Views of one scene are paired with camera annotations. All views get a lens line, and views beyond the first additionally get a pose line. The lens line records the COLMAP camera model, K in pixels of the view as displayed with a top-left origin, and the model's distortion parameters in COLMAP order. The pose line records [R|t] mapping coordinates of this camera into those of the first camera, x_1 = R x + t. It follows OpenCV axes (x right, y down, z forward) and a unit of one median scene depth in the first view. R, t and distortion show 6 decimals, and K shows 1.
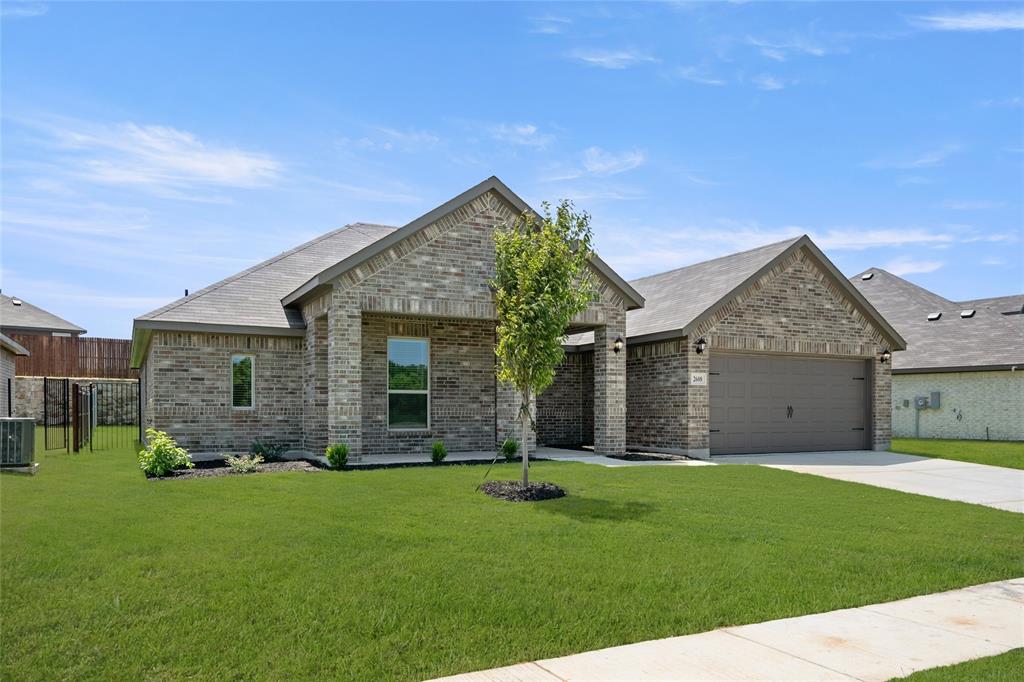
lens RADIAL K [[489.0, 0, 512.0], [0, 489.0, 325.0], [0, 0, 1]] dist [0.000767, 0.000000]
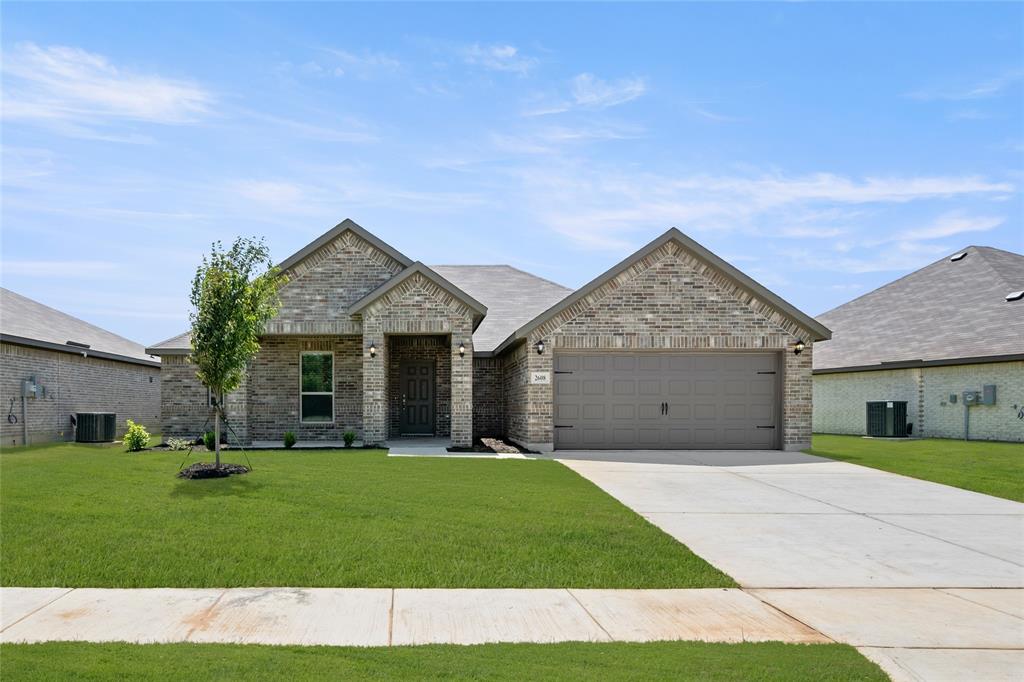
lens RADIAL K [[400.8, 0, 512.0], [0, 400.8, 341.0], [0, 0, 1]] dist [0.000064, -0.000084]
pose [[0.944788, -0.055006, -0.323034, 0.603974], [0.057405, 0.998349, -0.002105, 0.028003], [0.322616, -0.016555, 0.946385, 0.151456]]
